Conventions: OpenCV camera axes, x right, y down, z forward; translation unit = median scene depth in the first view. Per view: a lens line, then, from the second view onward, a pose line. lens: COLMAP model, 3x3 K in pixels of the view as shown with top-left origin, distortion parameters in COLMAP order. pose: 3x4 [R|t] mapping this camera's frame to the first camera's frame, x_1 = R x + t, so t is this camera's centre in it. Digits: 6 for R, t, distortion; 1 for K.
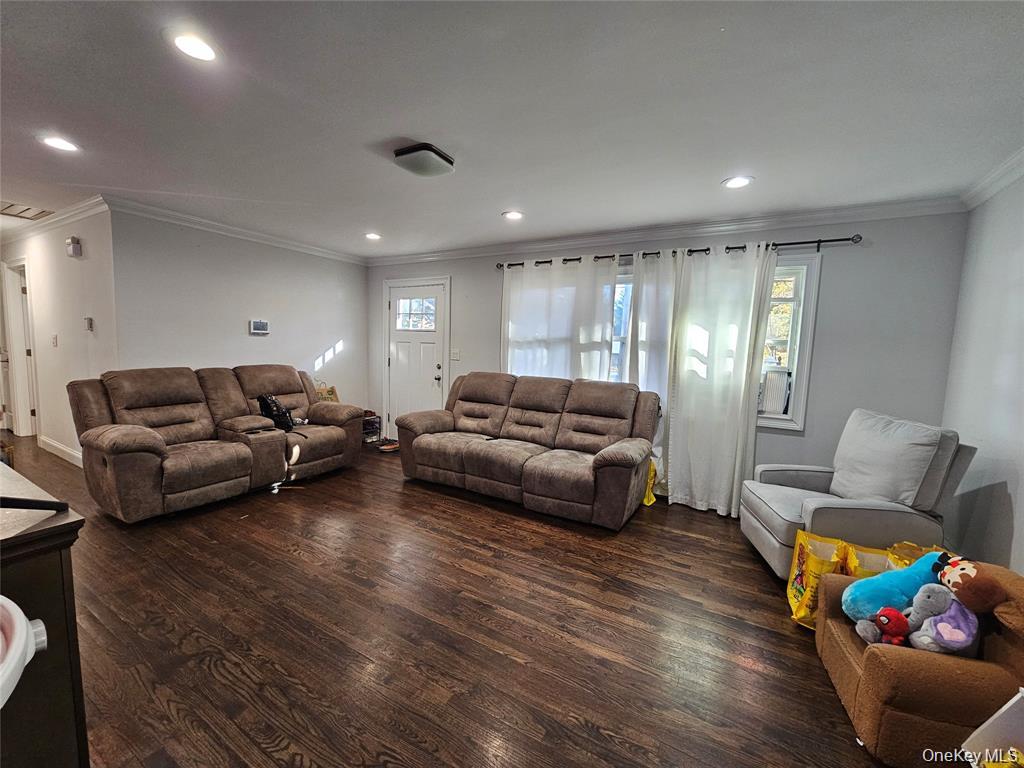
lens RADIAL K [[418.0, 0, 510.2], [0, 418.0, 385.0], [0, 0, 1]] dist [-0.002141, 0.000064]
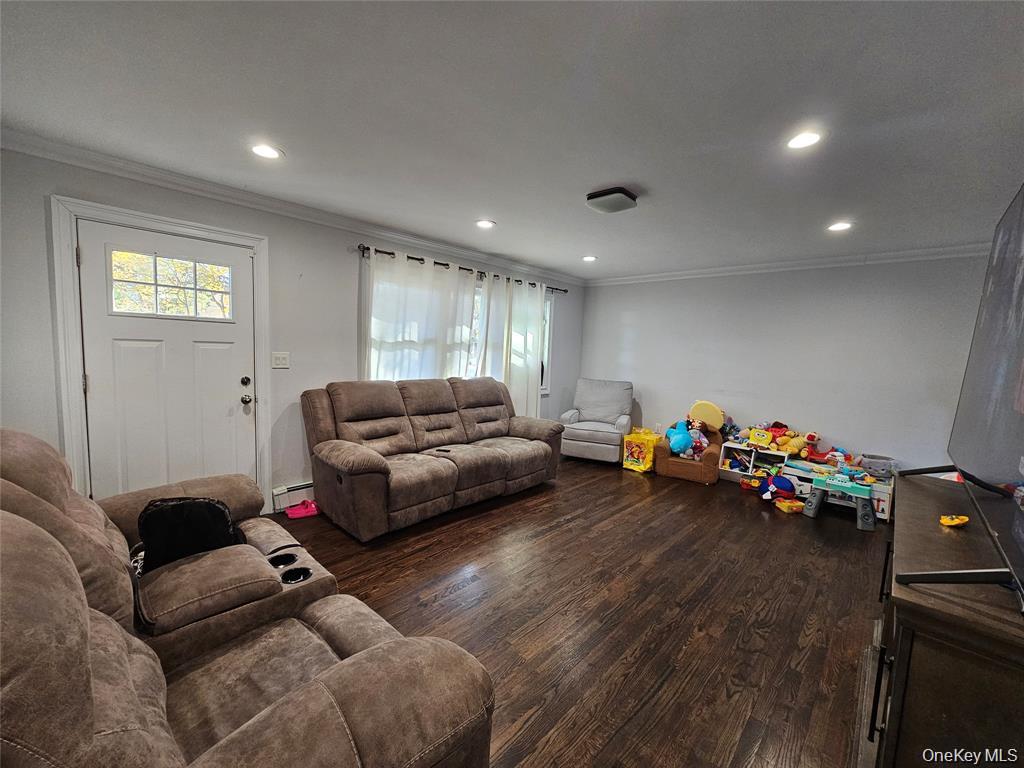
lens RADIAL K [[418.0, 0, 513.3], [0, 418.0, 384.3], [0, 0, 1]] dist [-0.002141, 0.000064]
pose [[0.214568, -0.112462, 0.970213, -0.885814], [0.060142, 0.992985, 0.101801, -0.100937], [-0.974856, 0.036507, 0.219826, 0.630046]]
